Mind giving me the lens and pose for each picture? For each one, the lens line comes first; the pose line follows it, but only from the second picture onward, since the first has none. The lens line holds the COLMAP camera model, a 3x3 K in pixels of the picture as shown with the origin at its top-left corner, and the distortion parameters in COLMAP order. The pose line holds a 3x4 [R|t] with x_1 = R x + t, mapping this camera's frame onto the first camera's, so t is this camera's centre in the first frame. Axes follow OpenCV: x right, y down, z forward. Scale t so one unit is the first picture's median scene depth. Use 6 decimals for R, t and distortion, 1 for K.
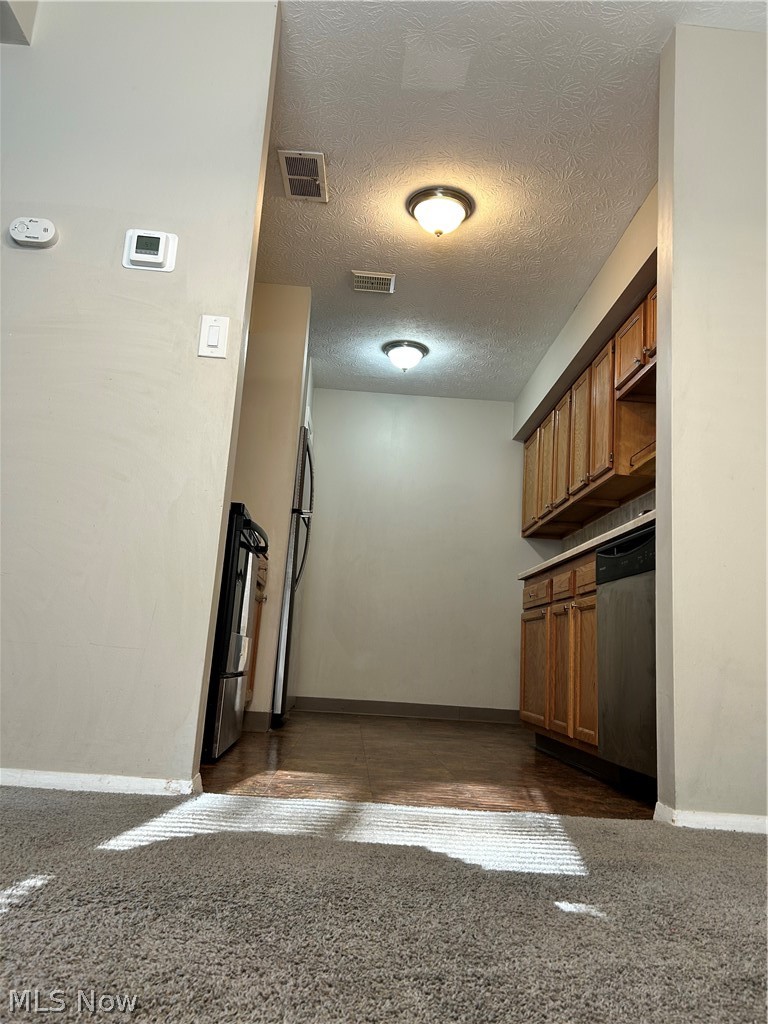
lens RADIAL K [[771.7, 0, 384.4], [0, 771.7, 512.7], [0, 0, 1]] dist [0.052875, -0.056005]
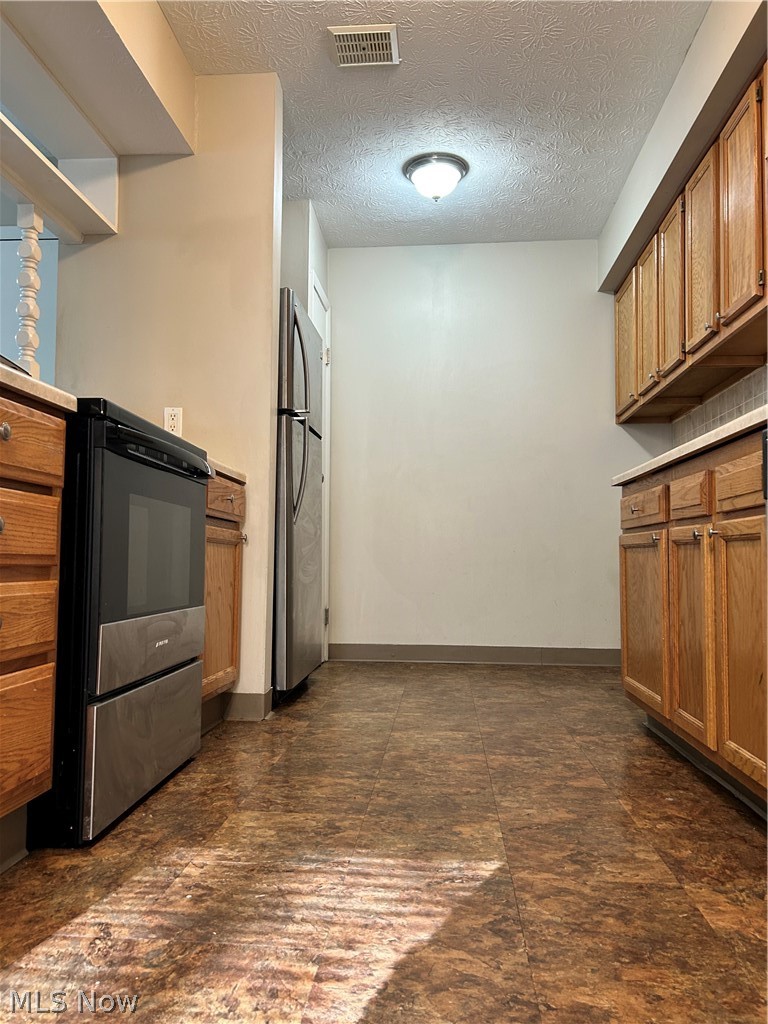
lens RADIAL K [[771.7, 0, 375.3], [0, 771.7, 522.3], [0, 0, 1]] dist [0.052875, -0.056005]
pose [[0.989237, -0.064156, -0.131505, 0.054674], [0.081314, 0.988232, 0.129563, 0.013222], [0.121645, -0.138861, 0.982812, 0.300627]]
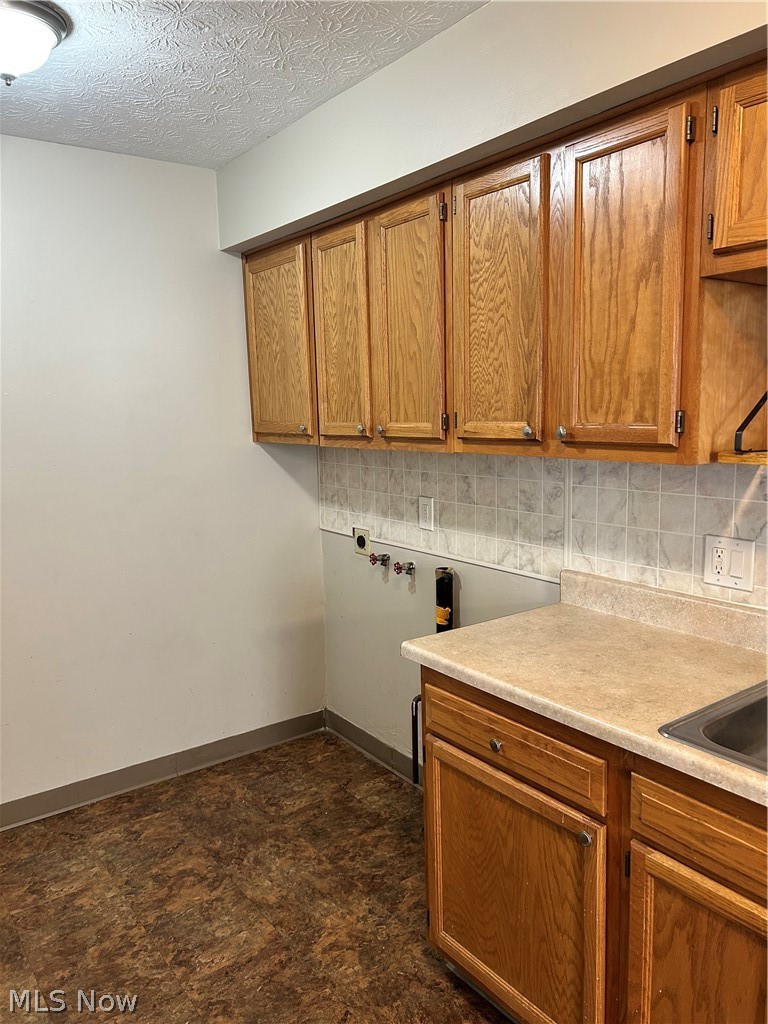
lens RADIAL K [[771.7, 0, 390.3], [0, 771.7, 516.8], [0, 0, 1]] dist [0.052875, -0.056005]
pose [[0.829410, -0.163400, 0.534208, -0.064305], [-0.028199, 0.942802, 0.332159, -0.143074], [-0.557928, -0.290561, 0.777362, 0.672268]]
